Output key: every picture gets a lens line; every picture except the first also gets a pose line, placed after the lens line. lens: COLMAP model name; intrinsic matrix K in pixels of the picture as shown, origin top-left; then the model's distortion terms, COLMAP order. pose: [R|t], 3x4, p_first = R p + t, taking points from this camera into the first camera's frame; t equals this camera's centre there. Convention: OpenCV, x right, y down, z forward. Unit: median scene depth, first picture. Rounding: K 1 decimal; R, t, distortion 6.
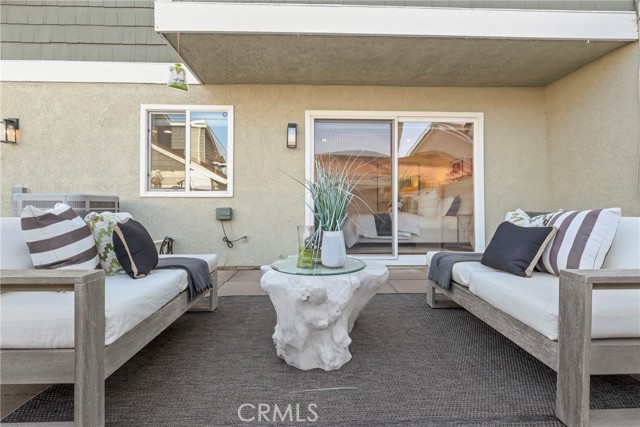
lens RADIAL K [[301.6, 0, 320.0], [0, 301.6, 213.5], [0, 0, 1]] dist [-0.001483, -0.000162]
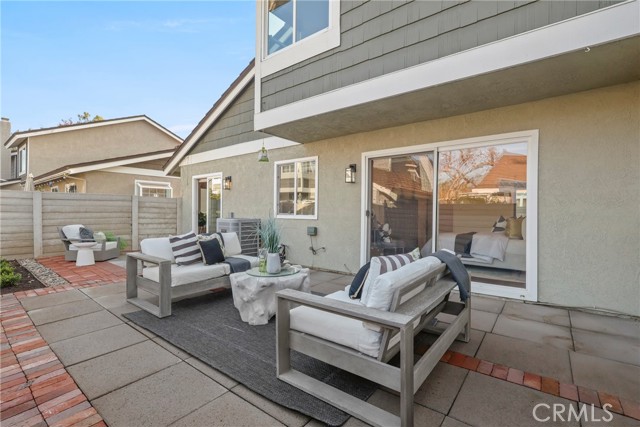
lens RADIAL K [[297.3, 0, 320.0], [0, 297.3, 213.5], [0, 0, 1]] dist [-0.000405, 0.000062]
pose [[0.766580, 0.008348, -0.642094, 0.631998], [-0.013749, 0.999900, -0.003414, -0.077960], [0.642001, 0.011445, 0.766618, -0.076230]]
